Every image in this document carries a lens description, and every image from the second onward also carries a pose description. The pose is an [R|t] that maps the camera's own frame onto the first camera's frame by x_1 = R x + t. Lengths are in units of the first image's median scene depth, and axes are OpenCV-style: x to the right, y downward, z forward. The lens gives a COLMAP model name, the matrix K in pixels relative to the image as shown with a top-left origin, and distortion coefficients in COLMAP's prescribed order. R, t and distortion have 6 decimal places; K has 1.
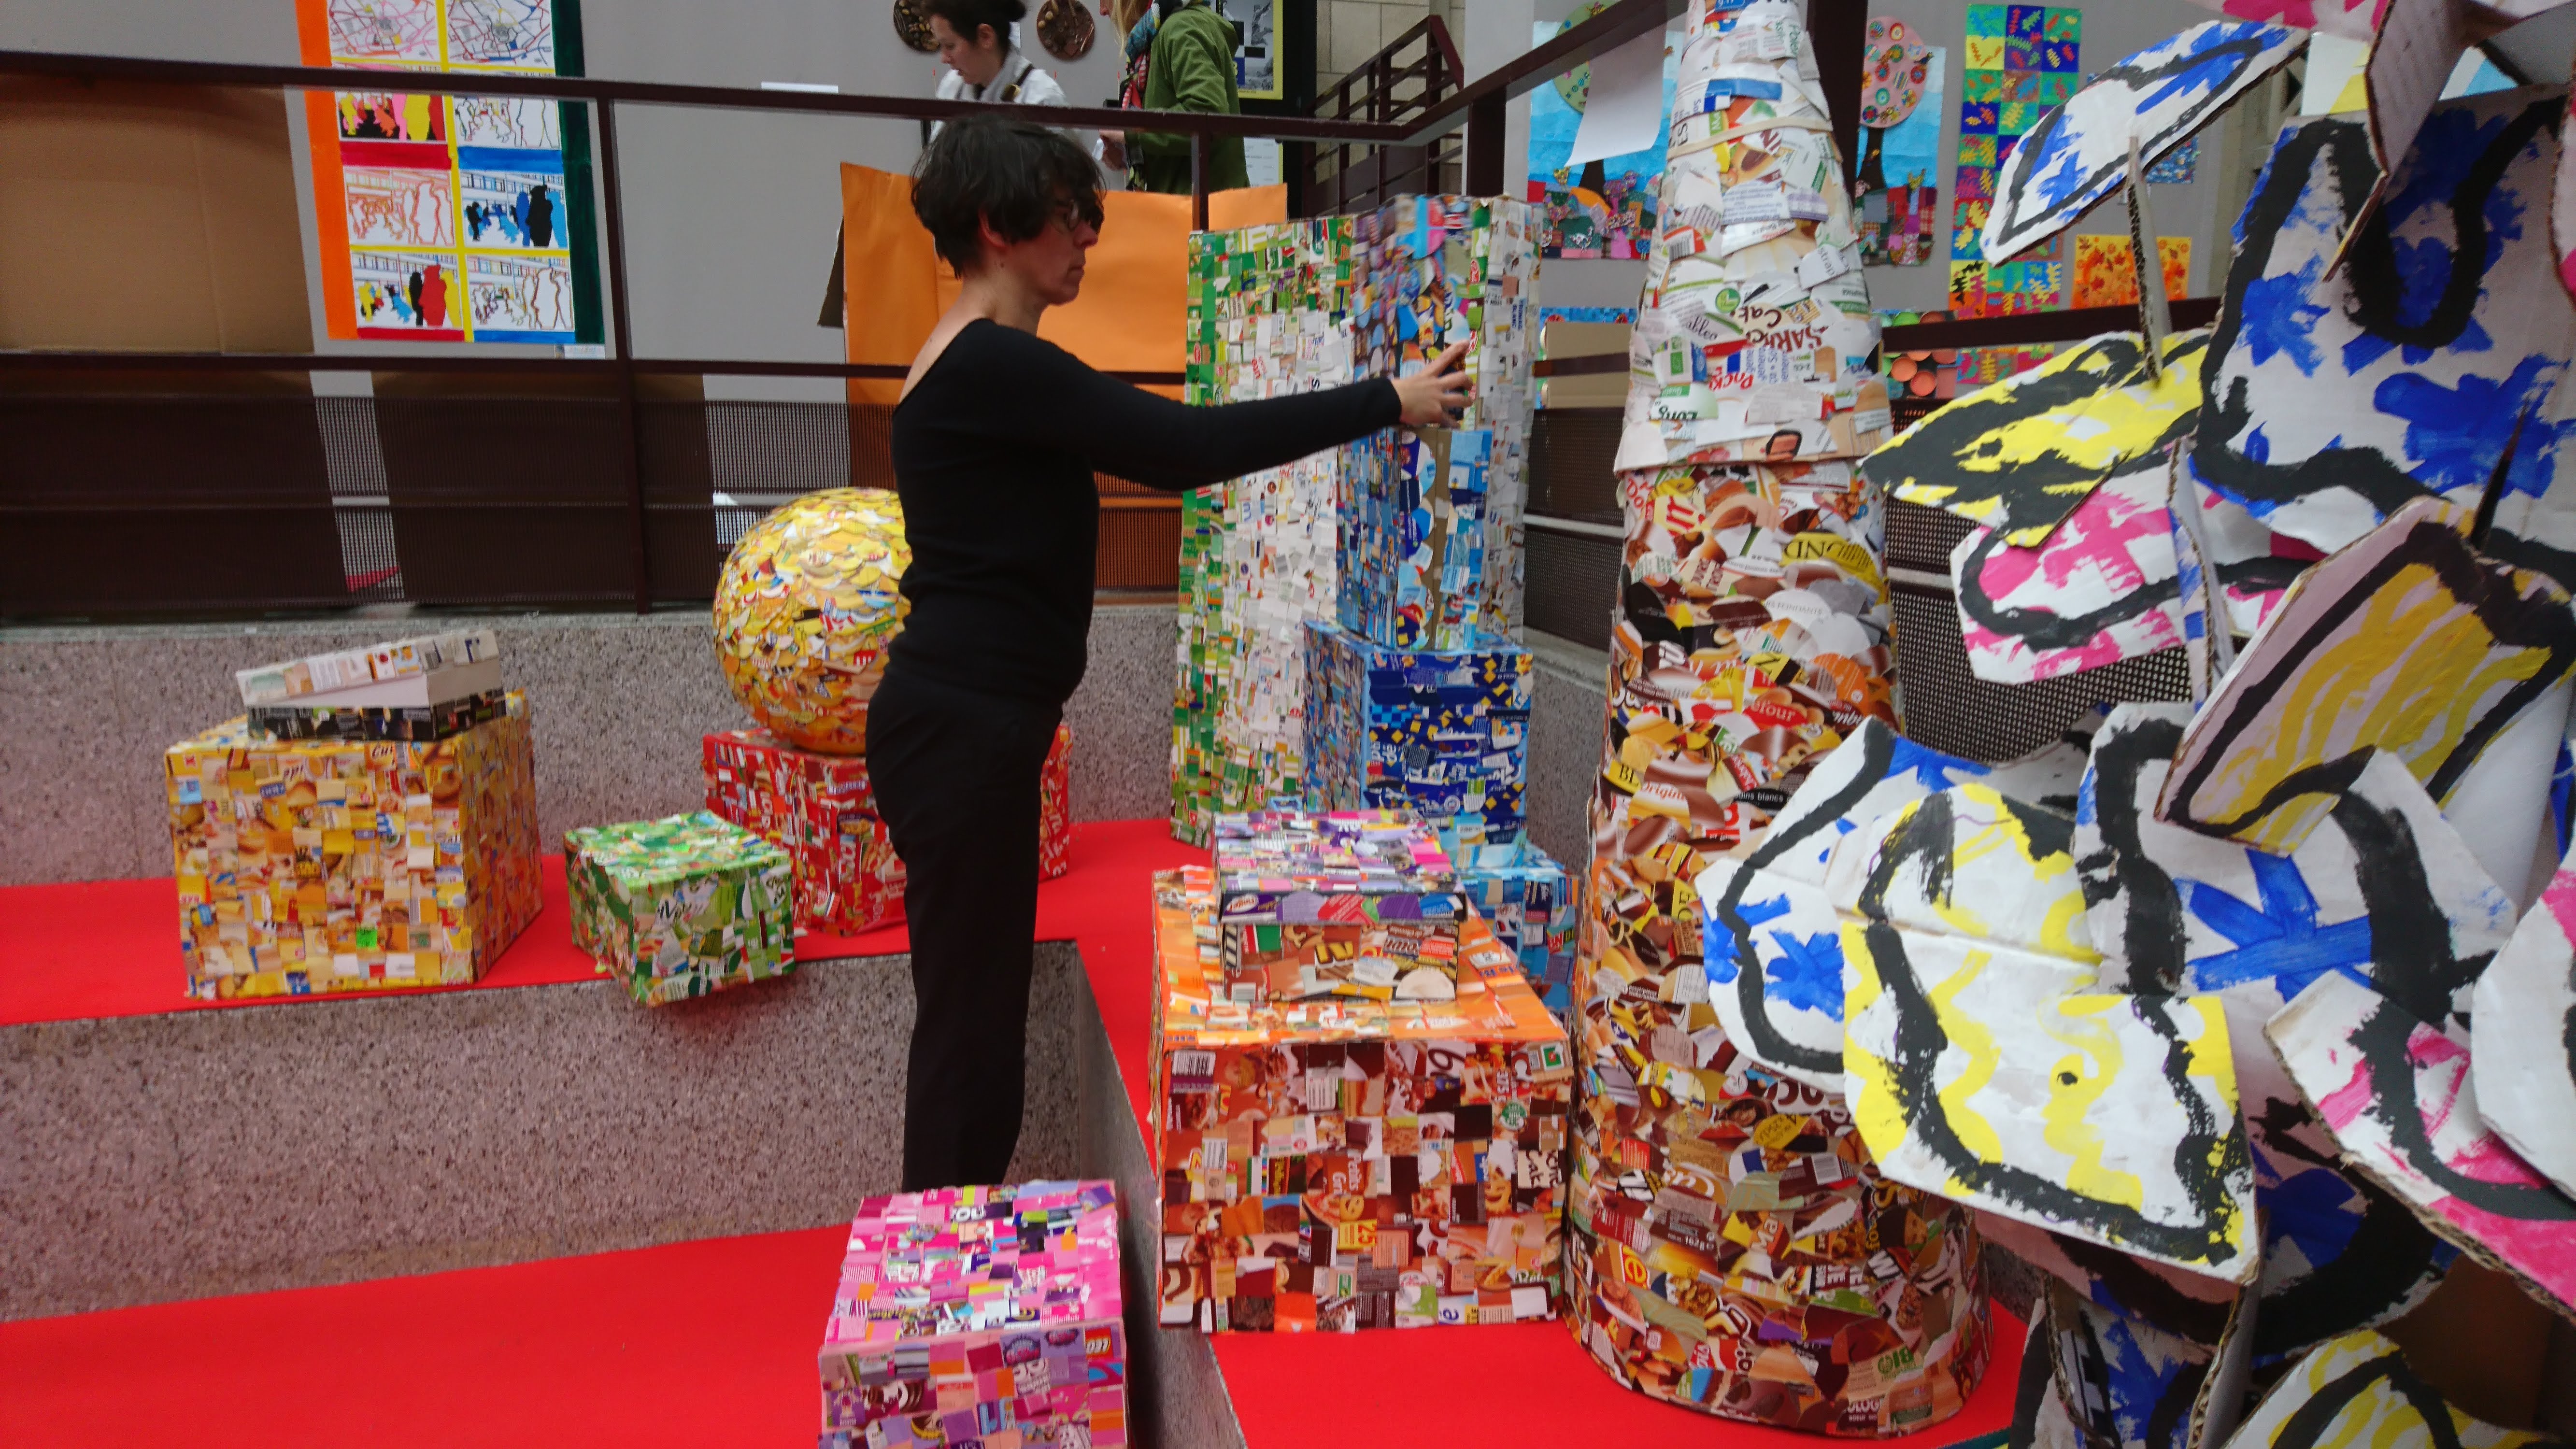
lens RADIAL K [[1511.4, 0, 1279.1], [0, 1511.4, 733.1], [0, 0, 1]] dist [0.158014, -0.205760]
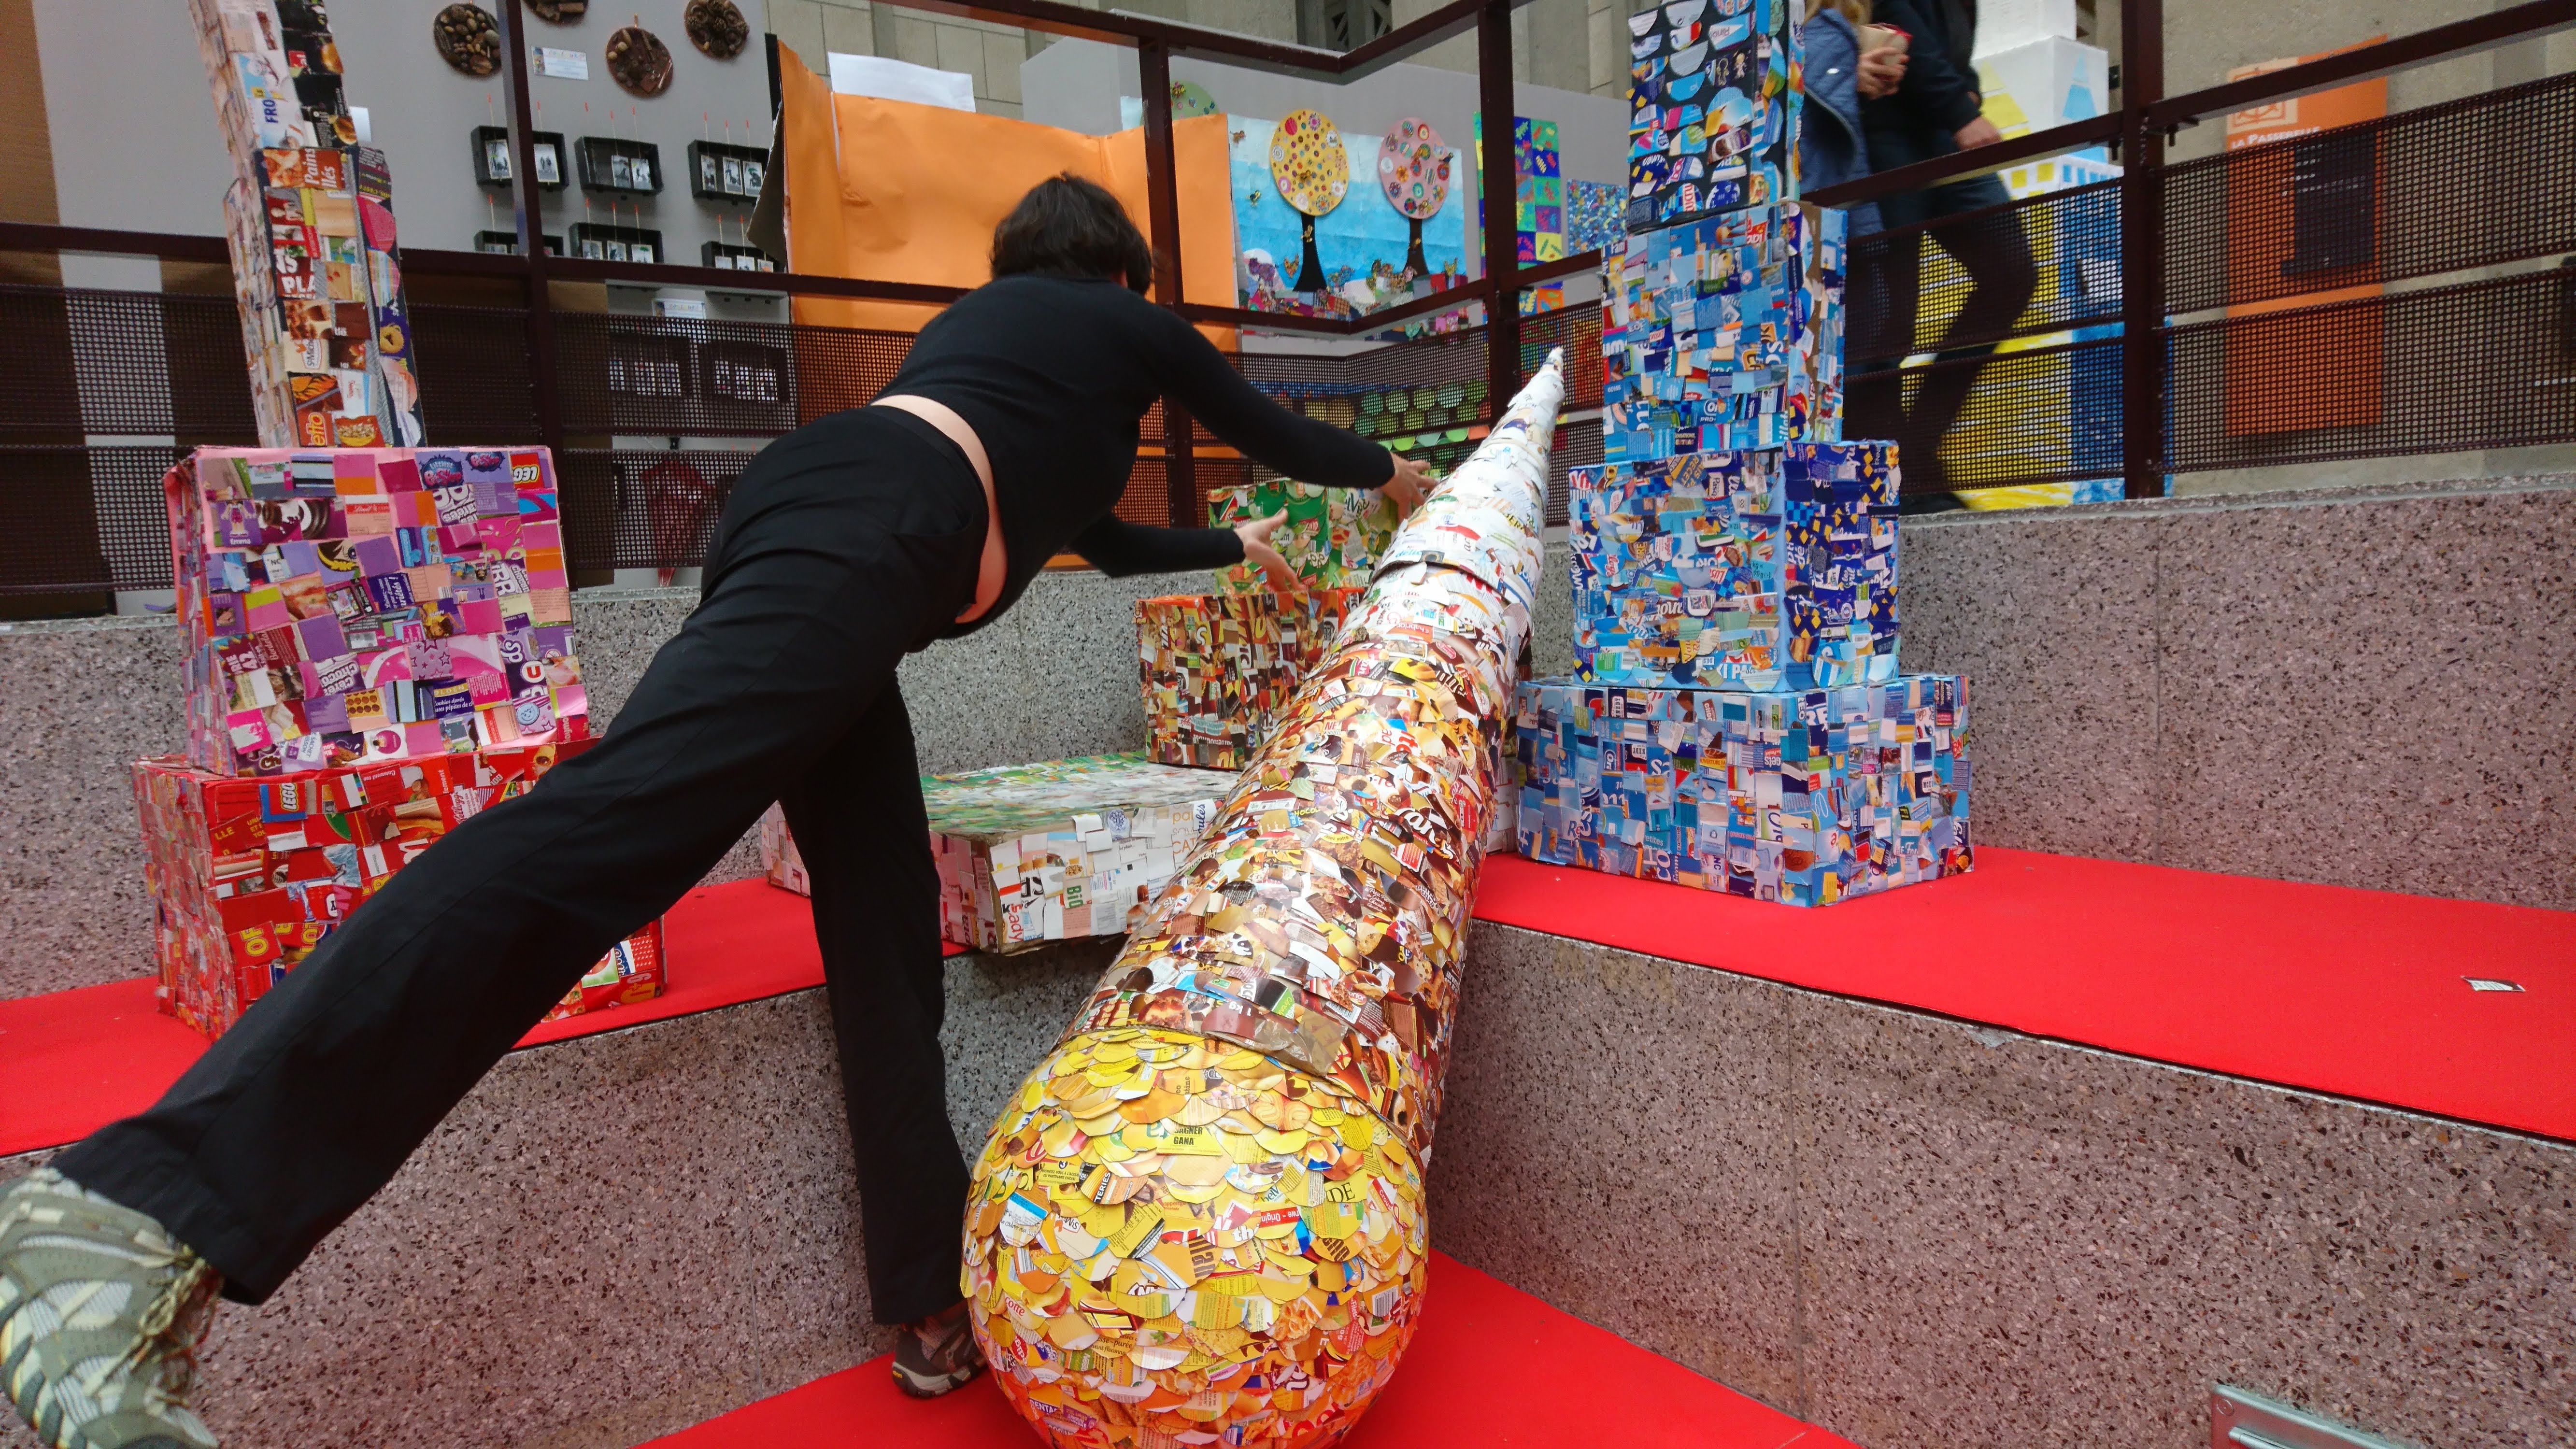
lens RADIAL K [[1586.6, 0, 1317.4], [0, 1586.6, 730.9], [0, 0, 1]] dist [0.031964, -0.002694]
pose [[0.920678, -0.099939, 0.377311, -0.513464], [0.138158, 0.987524, -0.075551, 0.135980], [-0.365053, 0.121686, 0.923000, 0.210679]]
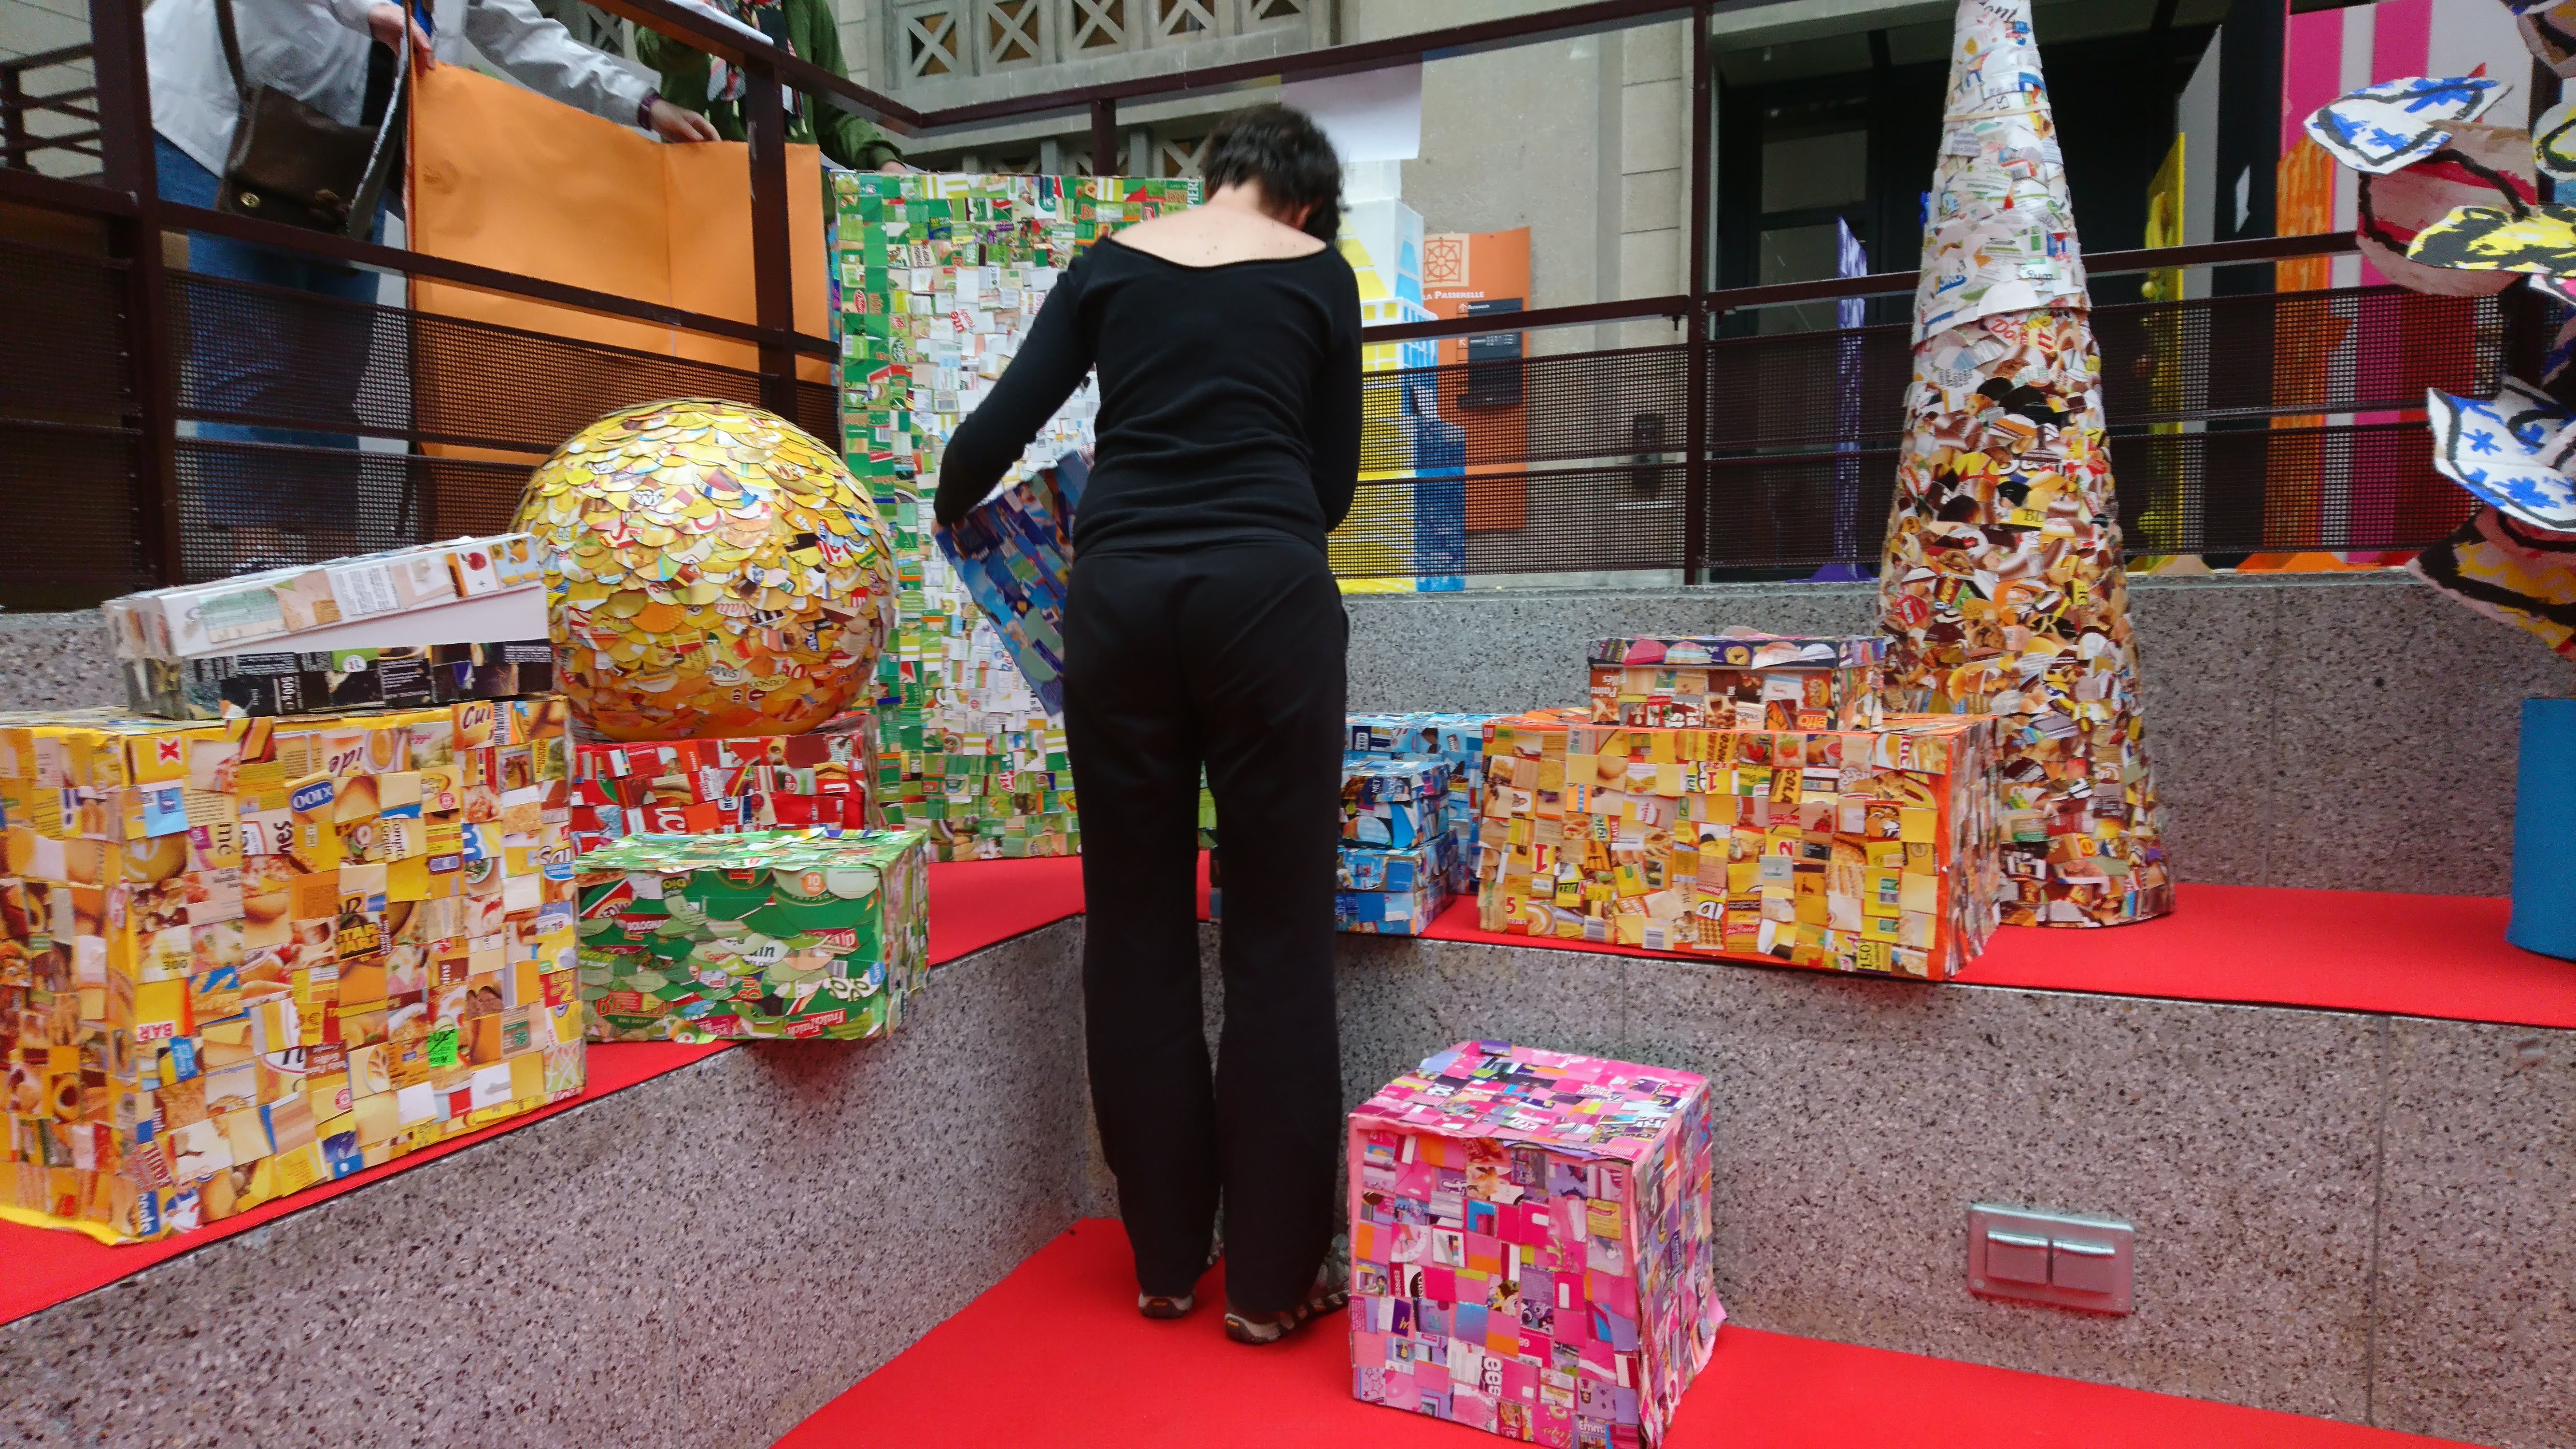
lens RADIAL K [[1532.0, 0, 1288.0], [0, 1532.0, 724.5], [0, 0, 1]] dist [0.126261, -0.141167]
pose [[0.618650, -0.085964, 0.780950, -0.854125], [0.175413, 0.984018, -0.030642, 0.087792], [-0.765834, 0.155946, 0.623842, 0.382700]]
